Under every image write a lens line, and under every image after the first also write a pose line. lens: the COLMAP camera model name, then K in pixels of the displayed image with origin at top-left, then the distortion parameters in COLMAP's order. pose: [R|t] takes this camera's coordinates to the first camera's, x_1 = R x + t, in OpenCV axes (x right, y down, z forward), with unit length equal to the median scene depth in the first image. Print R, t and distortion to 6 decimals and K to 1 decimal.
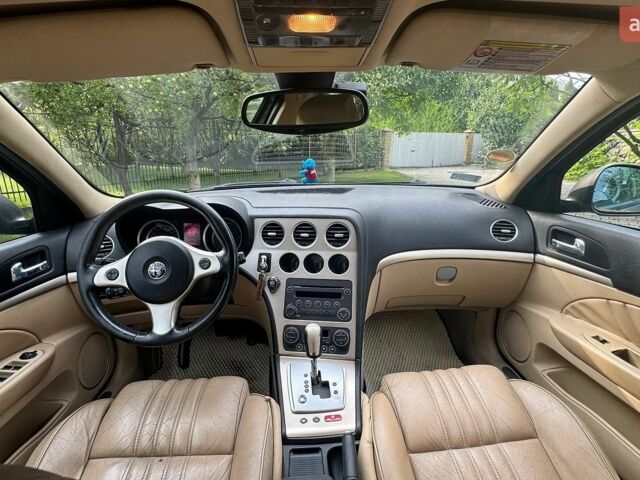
lens RADIAL K [[454.8, 0, 318.2], [0, 454.8, 237.6], [0, 0, 1]] dist [-0.007104, -0.003490]
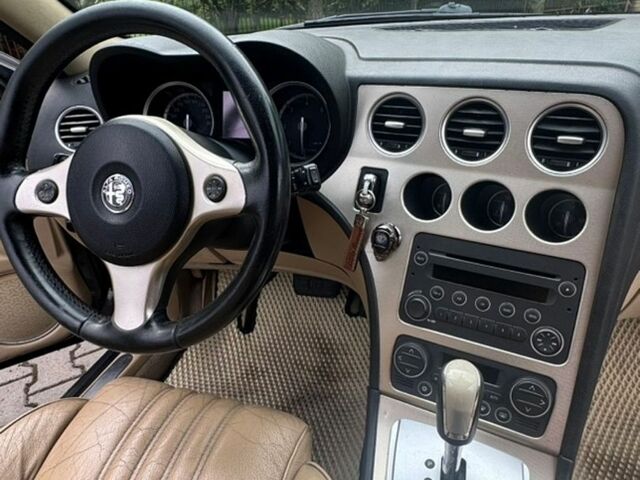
lens RADIAL K [[454.8, 0, 318.2], [0, 454.8, 237.6], [0, 0, 1]] dist [-0.007104, -0.003490]
pose [[0.935585, 0.141648, -0.323445, -0.015906], [-0.057237, 0.964734, 0.256929, -0.010917], [0.348432, -0.221866, 0.910698, 0.573899]]
